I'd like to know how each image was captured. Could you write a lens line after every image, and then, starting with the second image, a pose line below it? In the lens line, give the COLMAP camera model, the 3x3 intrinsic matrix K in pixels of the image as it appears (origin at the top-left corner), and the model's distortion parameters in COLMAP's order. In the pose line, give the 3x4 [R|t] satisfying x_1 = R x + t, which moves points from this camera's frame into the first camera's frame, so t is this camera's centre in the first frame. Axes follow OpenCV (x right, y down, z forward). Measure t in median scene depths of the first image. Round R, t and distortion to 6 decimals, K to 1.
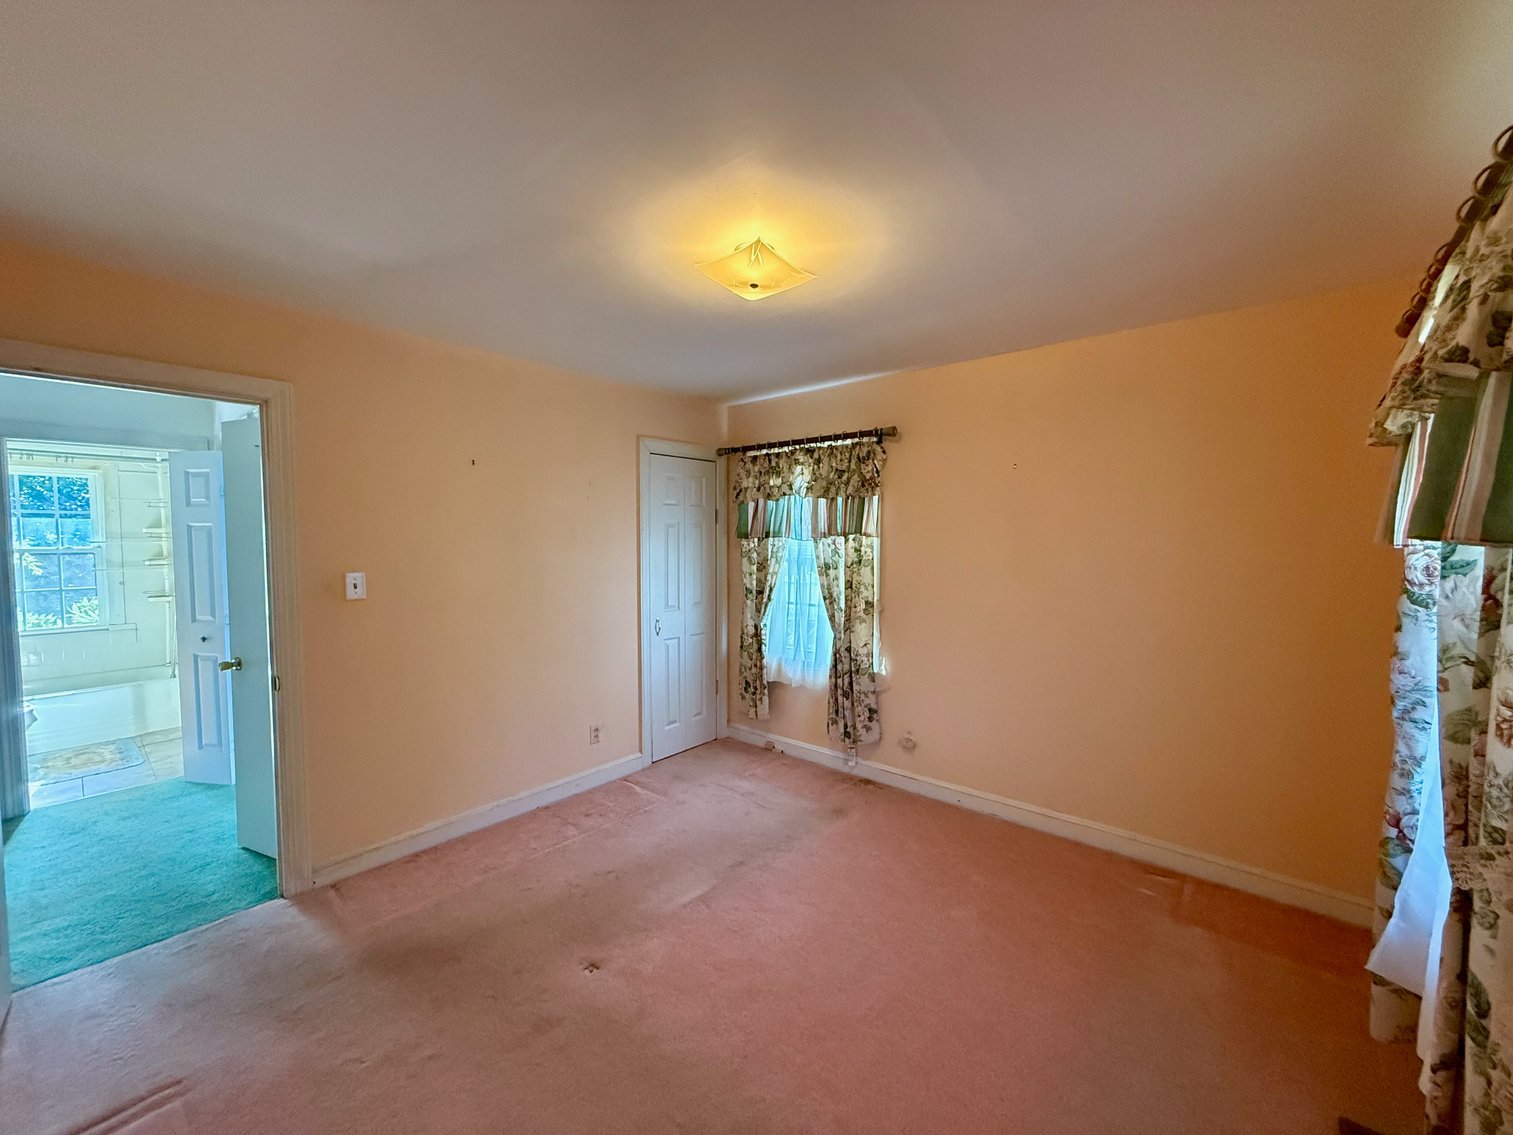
lens RADIAL K [[602.1, 0, 751.9], [0, 602.1, 571.4], [0, 0, 1]] dist [-0.004210, -0.000091]
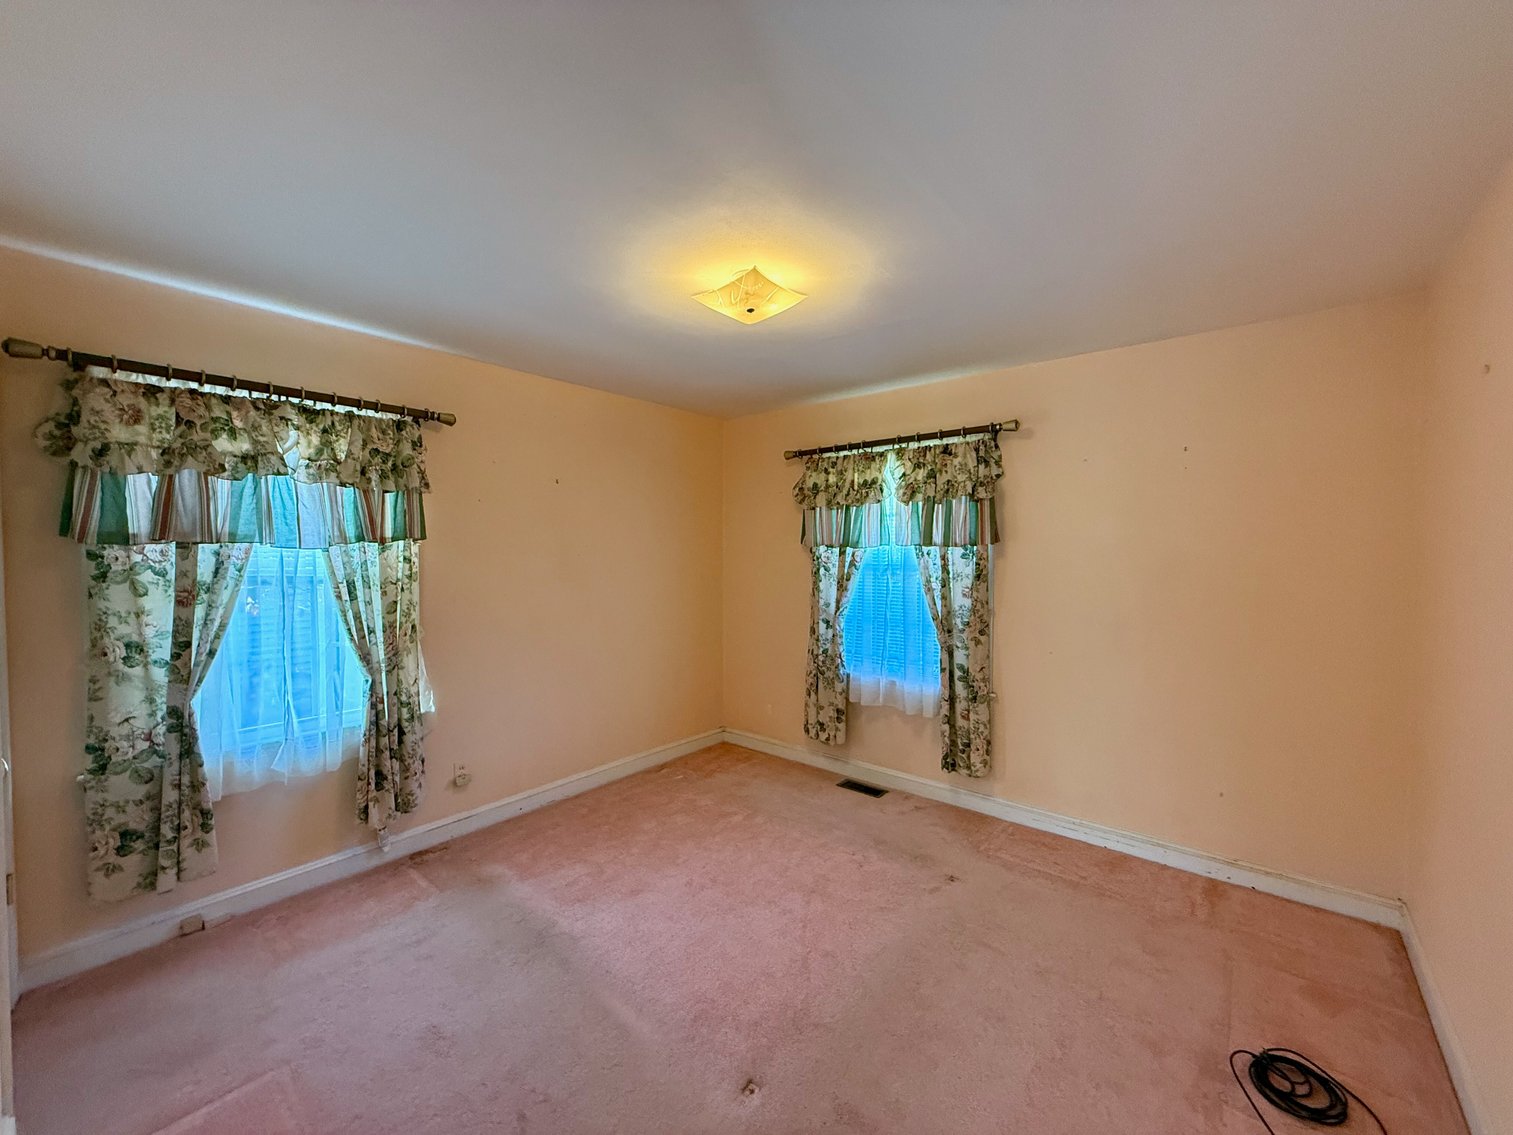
lens RADIAL K [[602.1, 0, 757.6], [0, 602.1, 564.8], [0, 0, 1]] dist [-0.004210, -0.000091]
pose [[-0.021319, -0.033054, 0.999226, -0.580788], [0.050125, 0.998161, 0.034089, -0.032215], [-0.998515, 0.050812, -0.019623, 0.547422]]
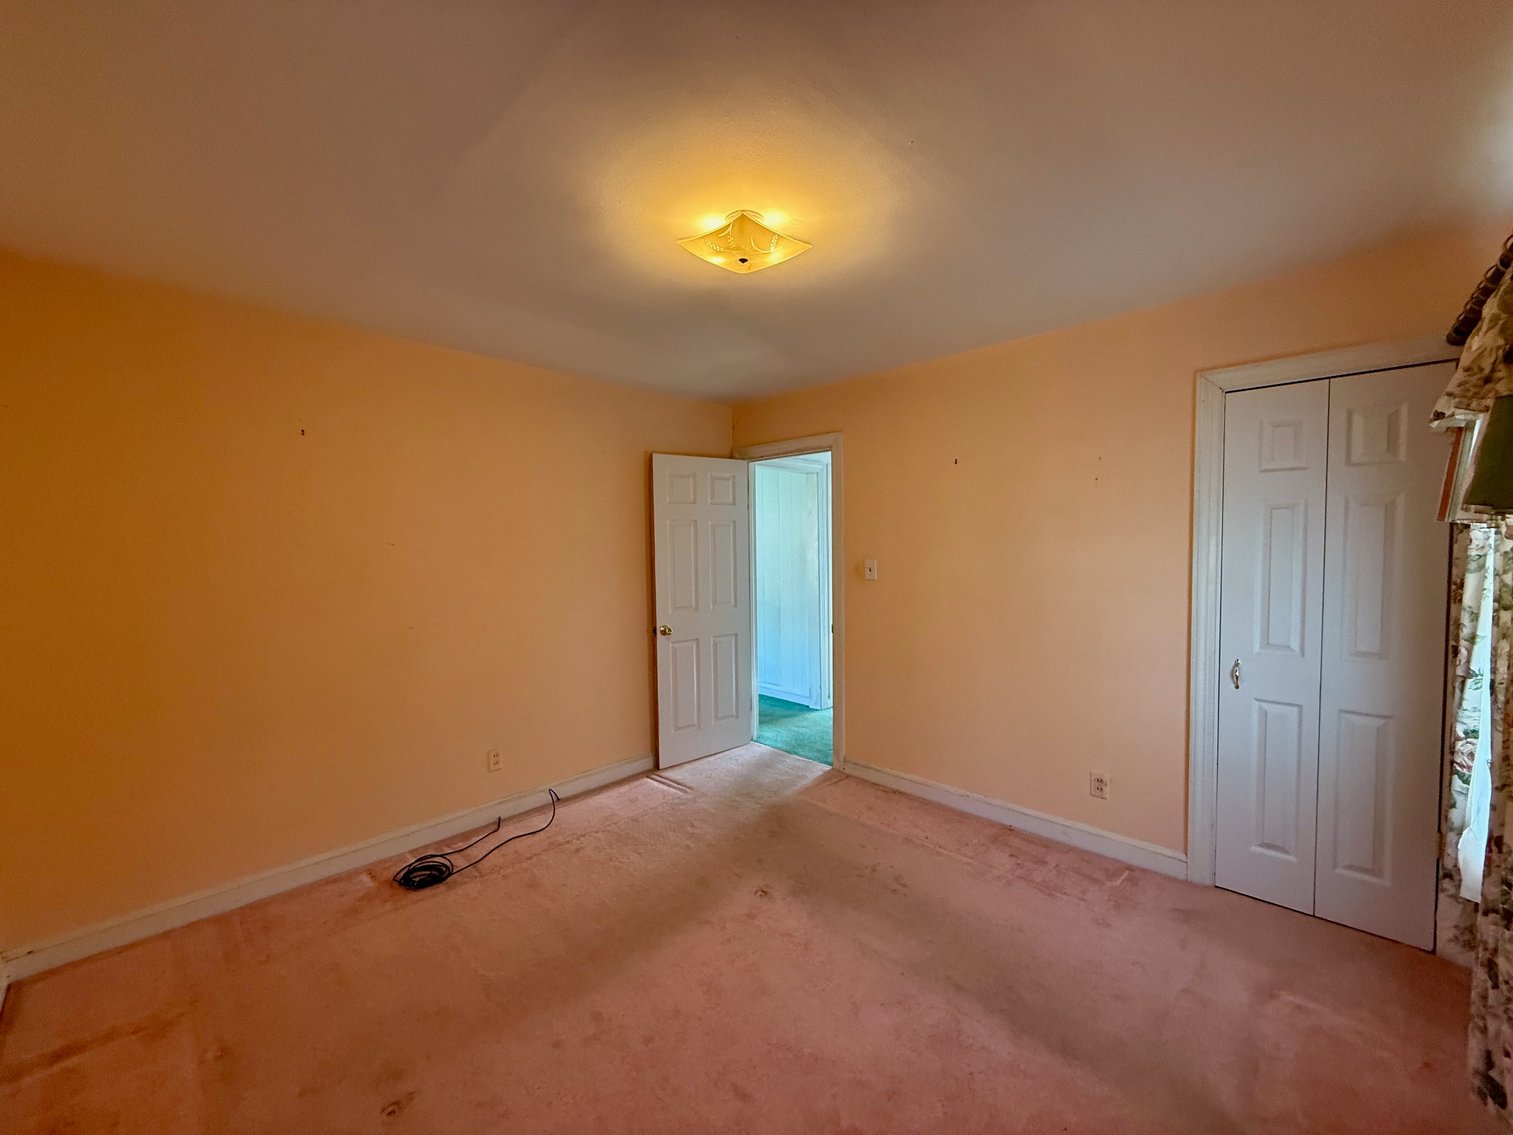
lens RADIAL K [[602.1, 0, 751.3], [0, 602.1, 567.8], [0, 0, 1]] dist [-0.004210, -0.000091]
pose [[-0.058058, 0.046523, -0.997229, 0.501215], [-0.045898, 0.997733, 0.049218, -0.023981], [0.997258, 0.048628, -0.055791, 0.567285]]
